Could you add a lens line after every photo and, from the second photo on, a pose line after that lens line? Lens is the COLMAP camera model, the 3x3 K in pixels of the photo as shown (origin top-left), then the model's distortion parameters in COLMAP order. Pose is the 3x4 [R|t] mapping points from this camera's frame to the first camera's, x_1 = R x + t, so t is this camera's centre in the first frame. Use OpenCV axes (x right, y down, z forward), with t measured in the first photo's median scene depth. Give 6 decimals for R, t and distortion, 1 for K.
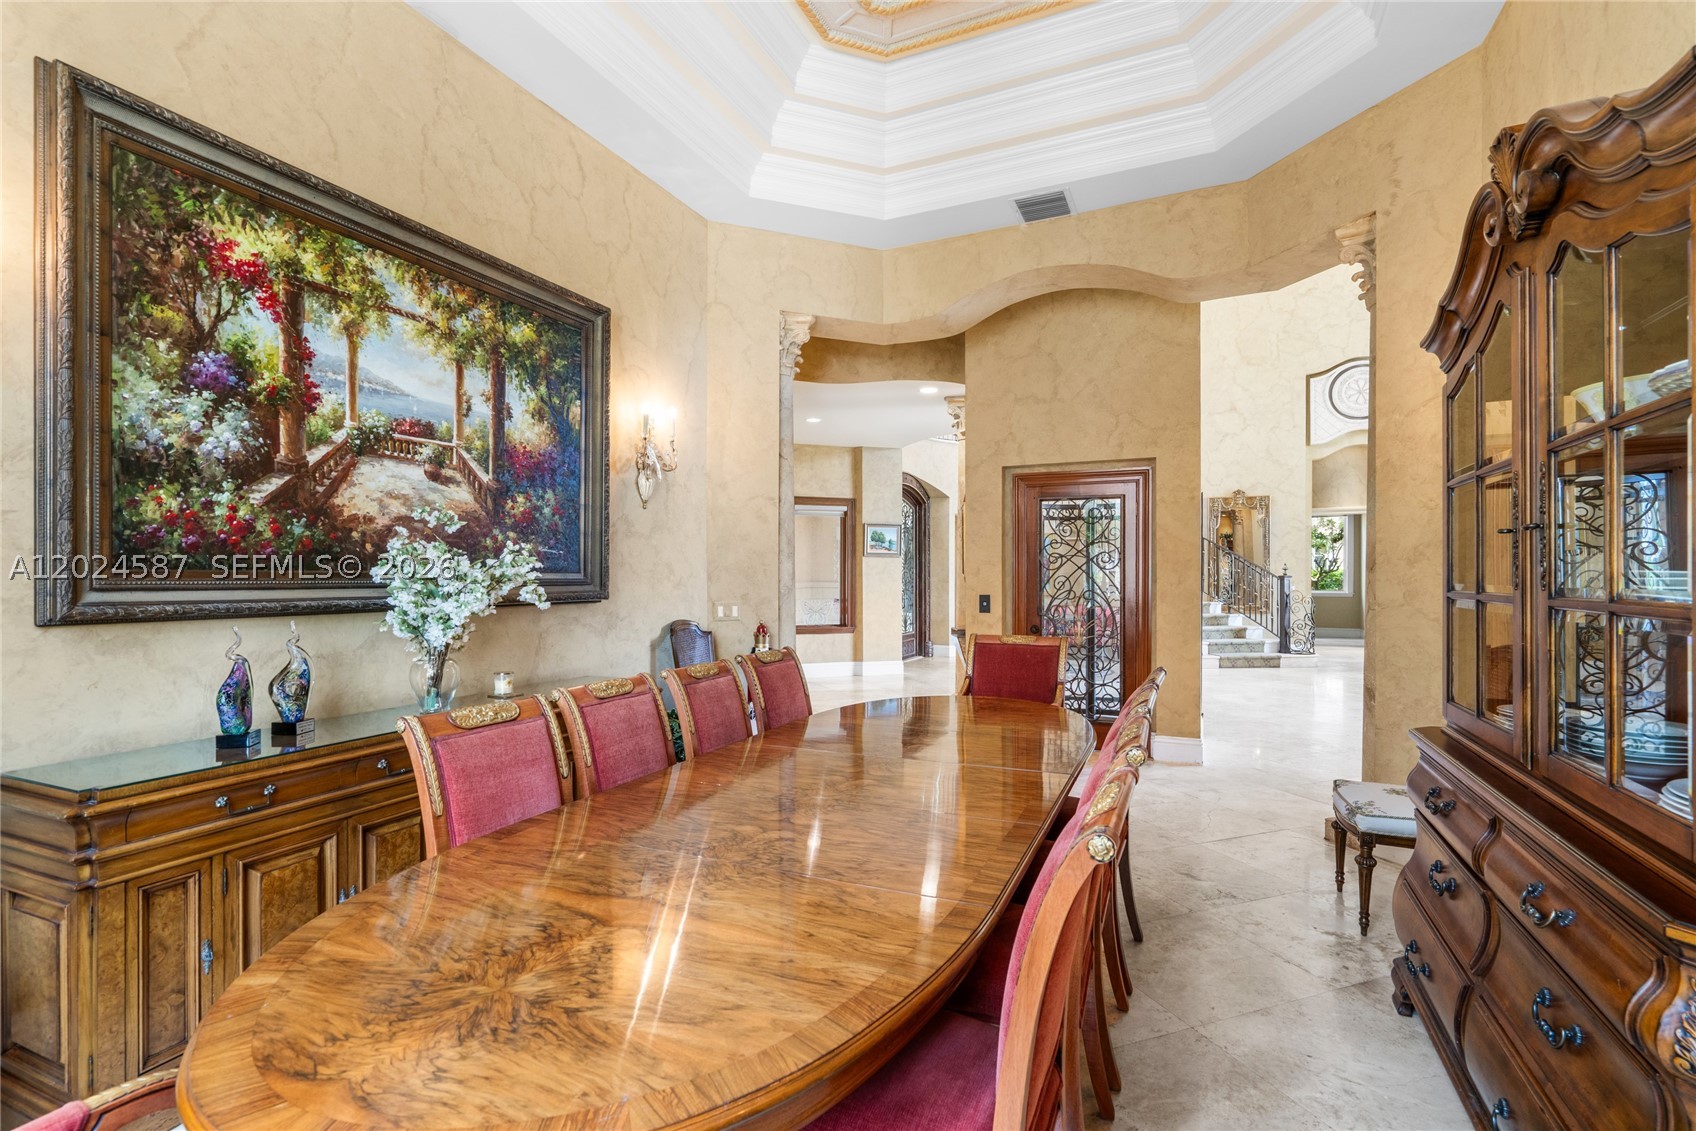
lens RADIAL K [[769.1, 0, 836.9], [0, 769.1, 570.8], [0, 0, 1]] dist [-0.003056, 0.000401]
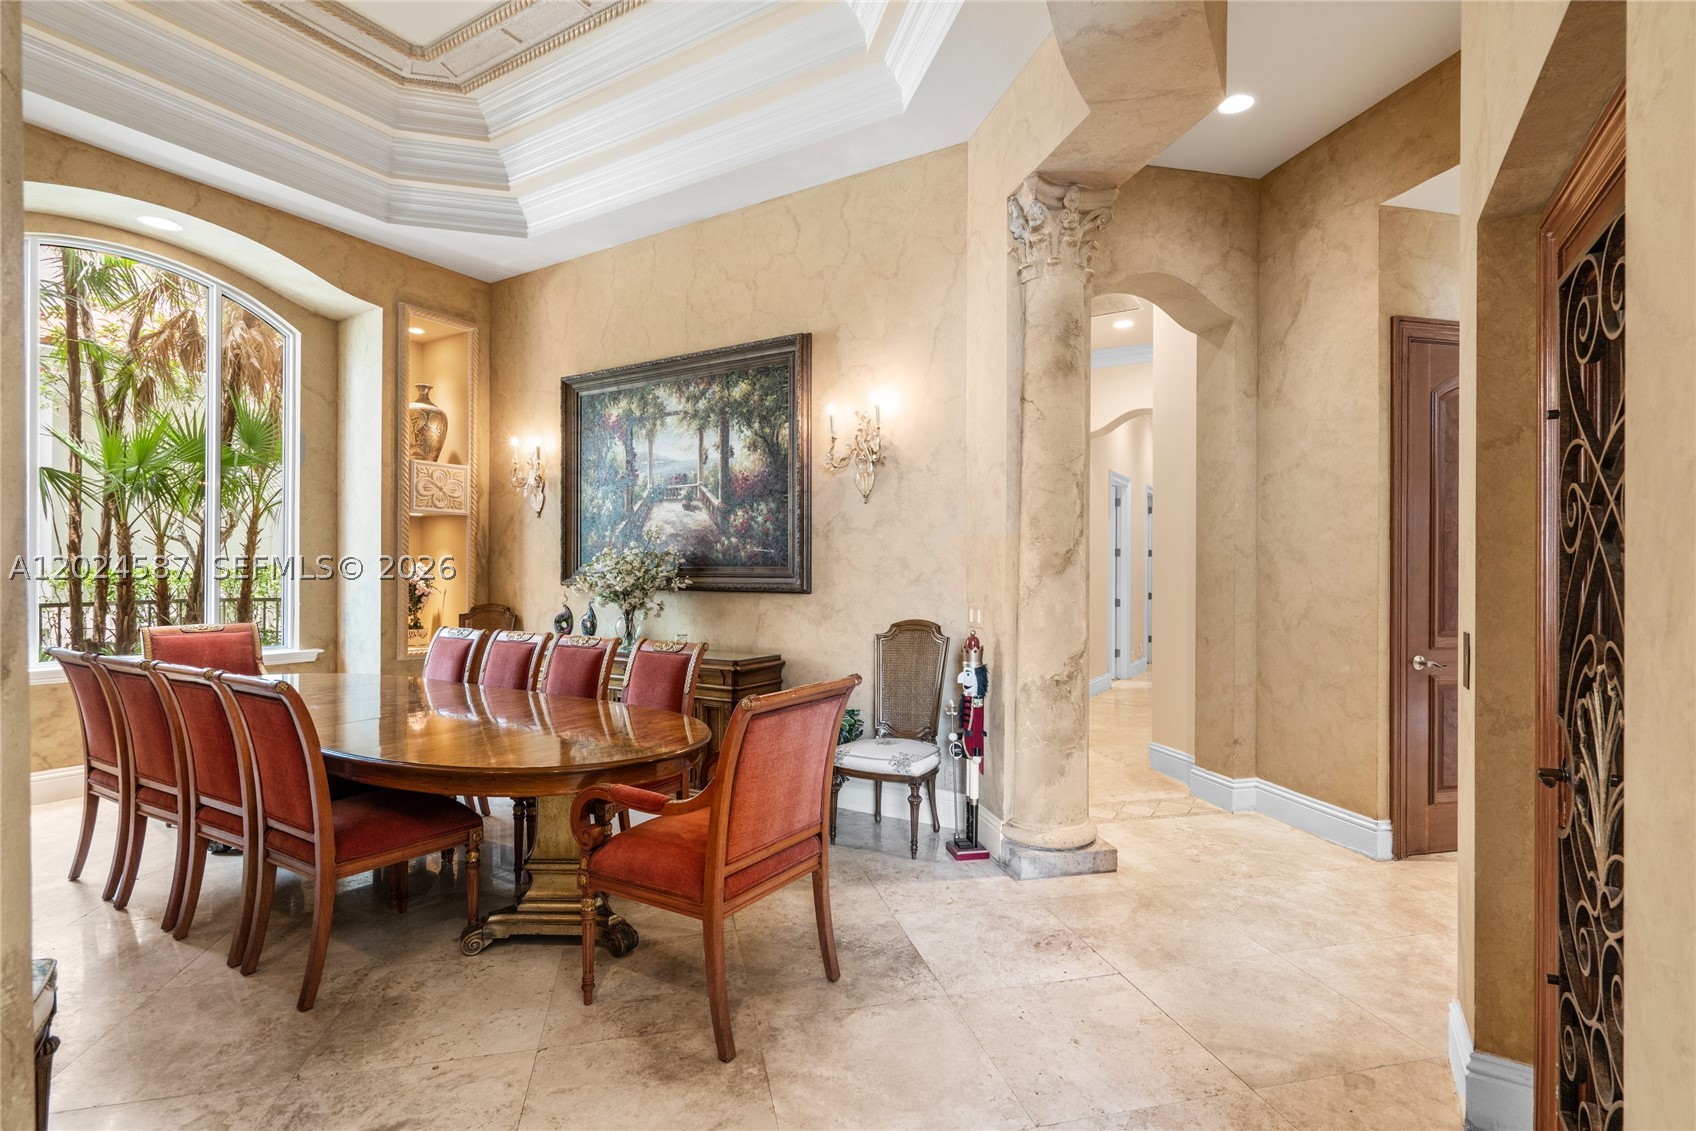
lens RADIAL K [[803.6, 0, 853.9], [0, 803.6, 567.0], [0, 0, 1]] dist [-0.002896, 0.000453]
pose [[-0.105555, -0.008625, -0.994376, 1.022570], [-0.001381, 0.999963, -0.008527, 0.014139], [0.994413, 0.000473, -0.105563, 1.418574]]
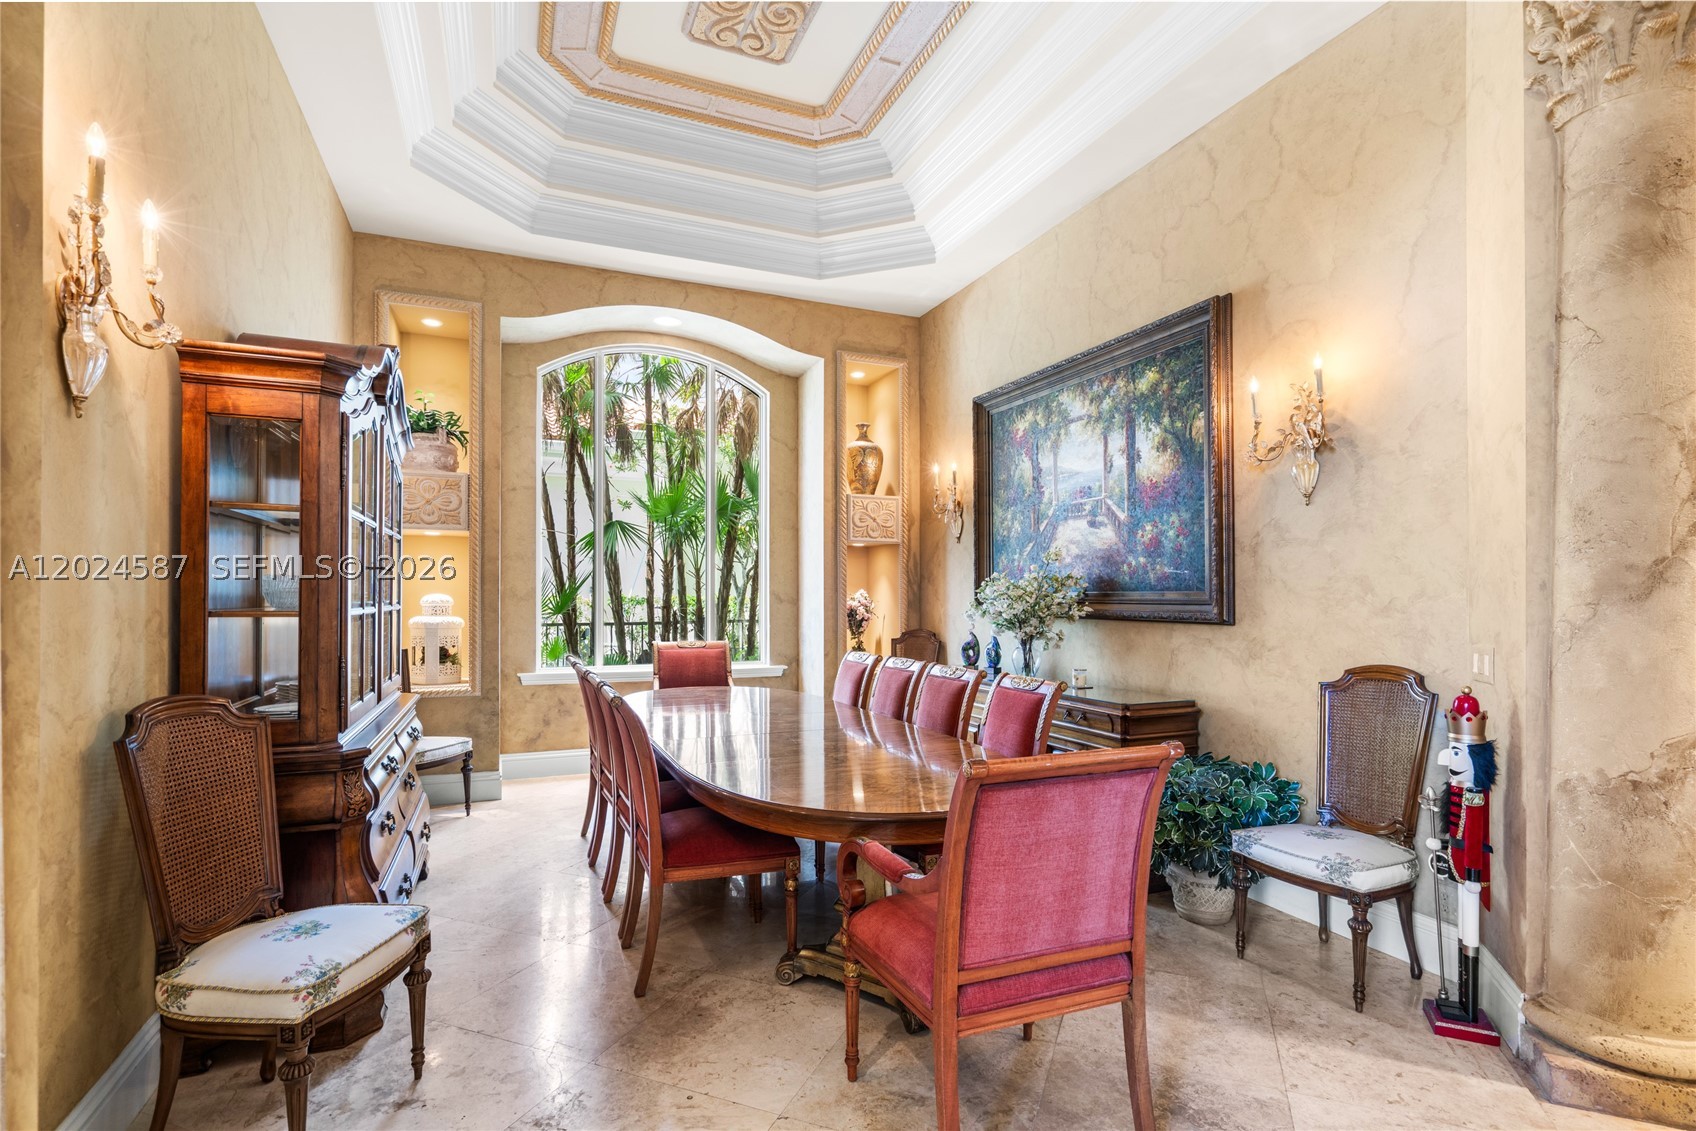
lens RADIAL K [[812.7, 0, 842.4], [0, 812.7, 588.3], [0, 0, 1]] dist [-0.006323, 0.005560]
pose [[-0.672595, -0.009709, -0.739947, 0.815131], [-0.000406, 0.999919, -0.012751, 0.012709], [0.740010, -0.008276, -0.672544, 1.546440]]
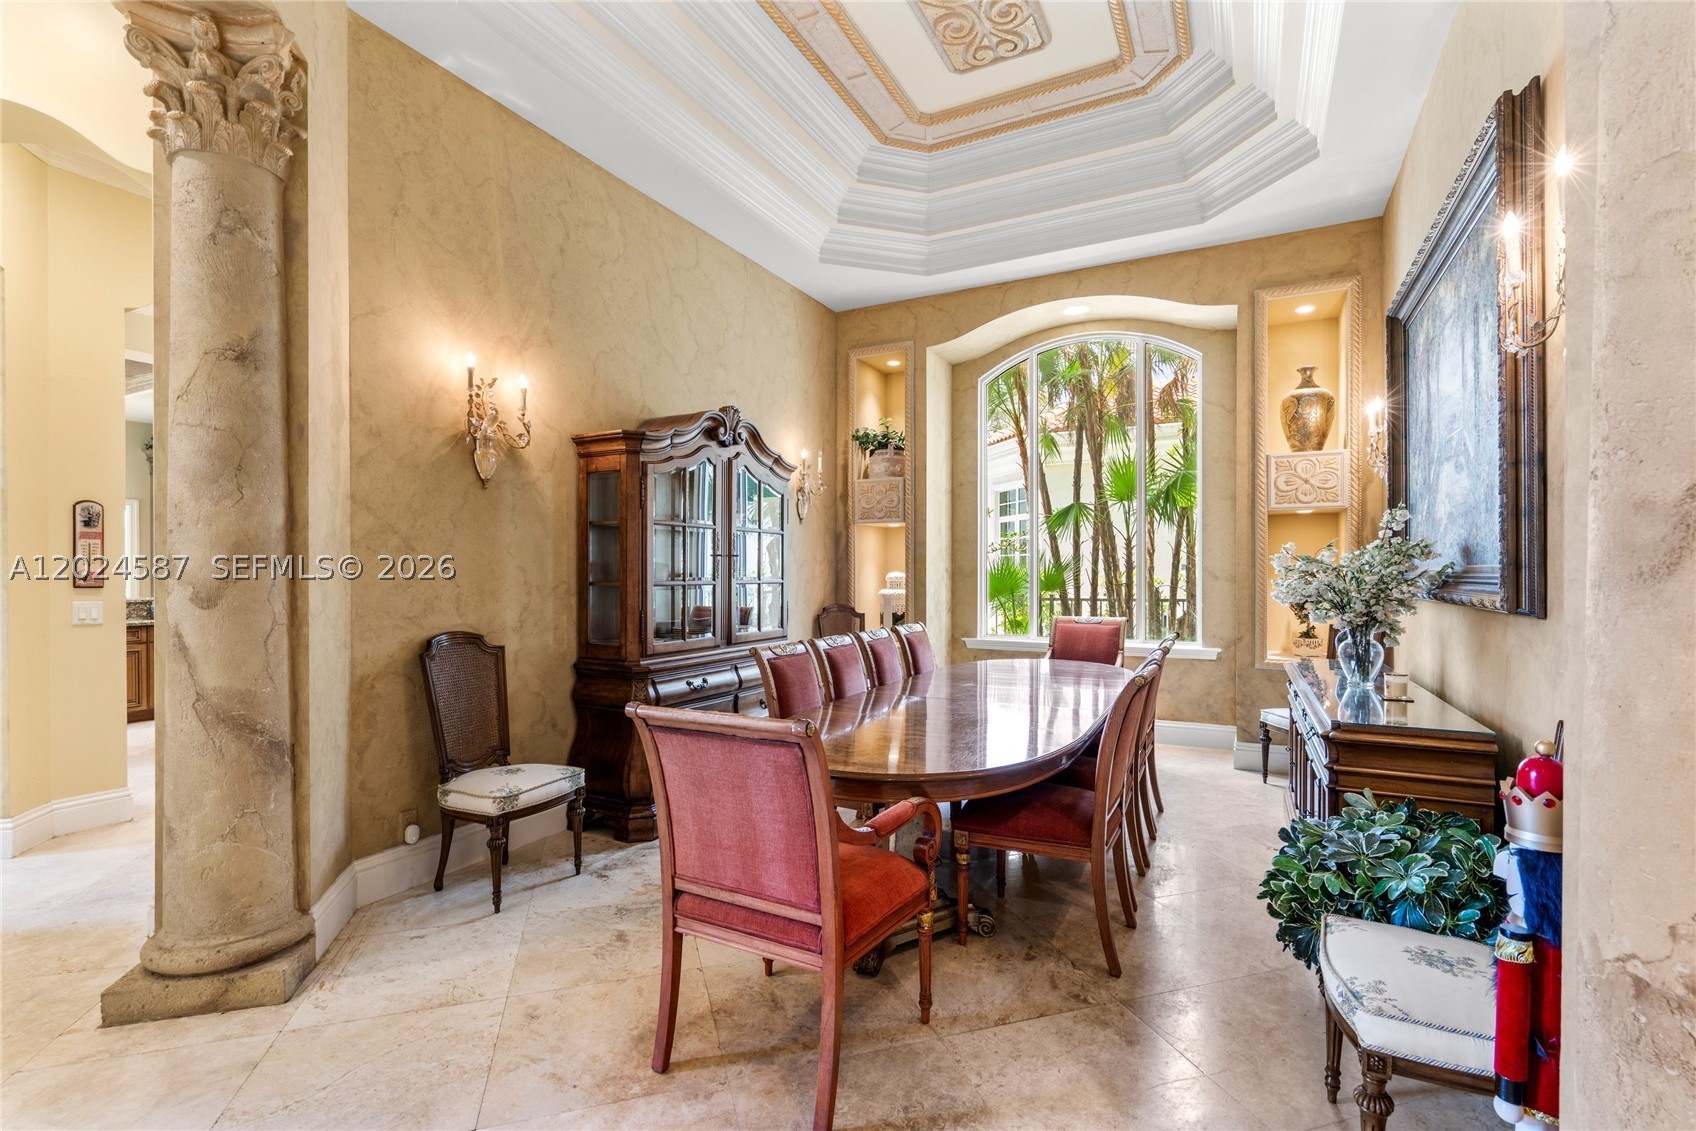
lens RADIAL K [[769.1, 0, 836.9], [0, 769.1, 570.8], [0, 0, 1]] dist [-0.003056, 0.000401]
pose [[-0.998662, -0.001079, 0.051694, 0.201468], [-0.001397, 0.999980, -0.006117, 0.012836], [-0.051687, -0.006181, -0.998644, 1.860365]]
